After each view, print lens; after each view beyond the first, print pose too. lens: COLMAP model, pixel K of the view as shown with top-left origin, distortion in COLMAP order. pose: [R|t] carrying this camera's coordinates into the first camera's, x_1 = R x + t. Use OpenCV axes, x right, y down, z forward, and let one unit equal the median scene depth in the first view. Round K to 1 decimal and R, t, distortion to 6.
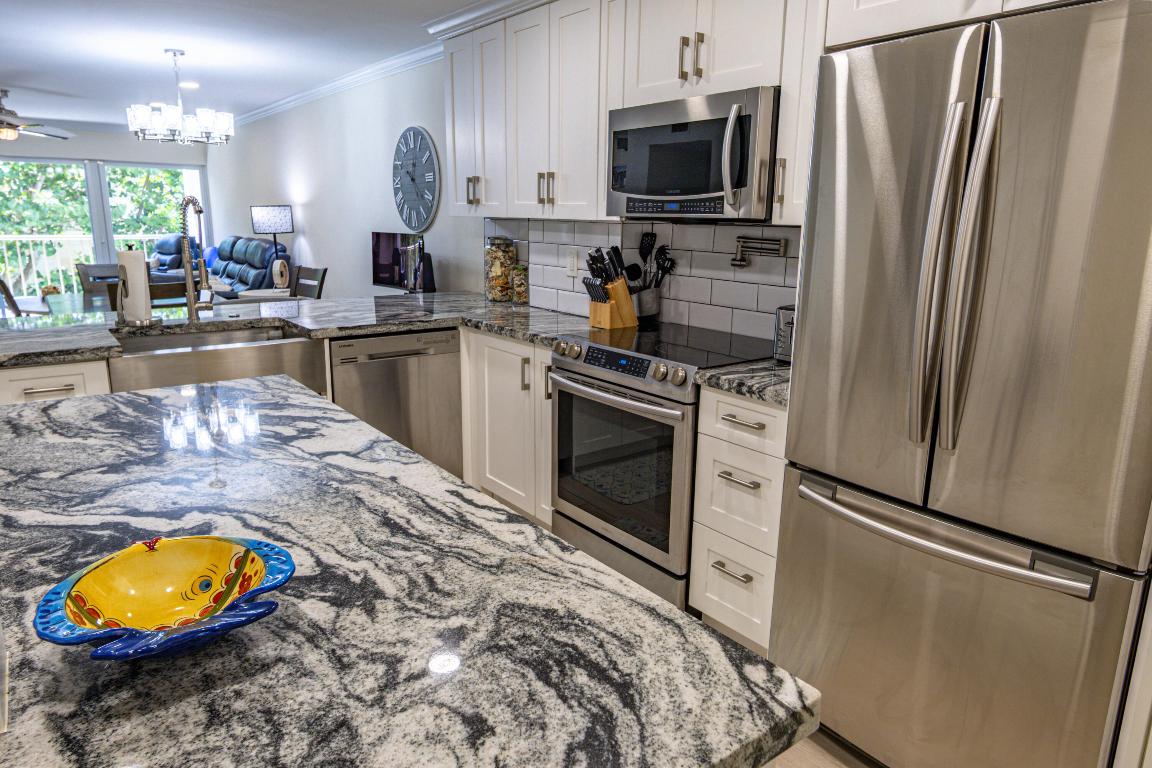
lens RADIAL K [[740.6, 0, 589.0], [0, 740.6, 387.5], [0, 0, 1]] dist [-0.000257, 0.000434]
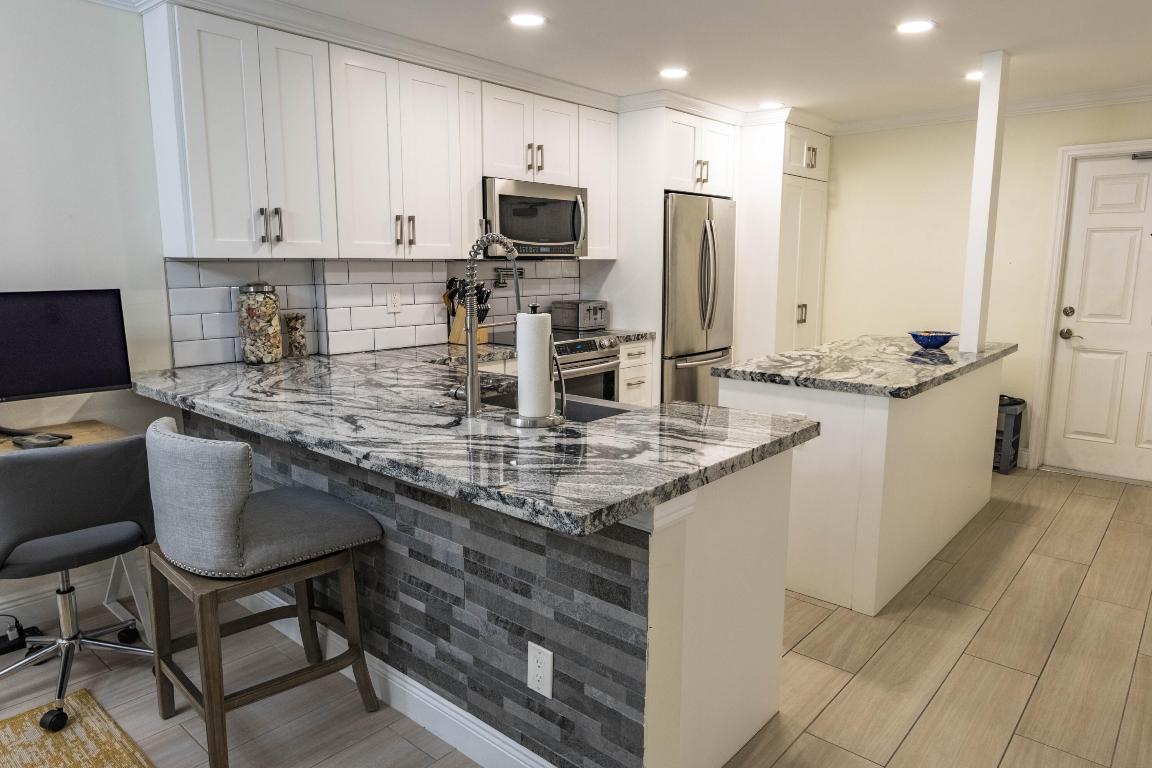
lens RADIAL K [[737.9, 0, 586.4], [0, 737.9, 386.1], [0, 0, 1]] dist [-0.004134, 0.000852]
pose [[-0.182315, -0.180310, 0.966566, -2.601740], [0.219382, 0.950800, 0.218749, -0.511088], [-0.958453, 0.251928, -0.133788, 2.099531]]
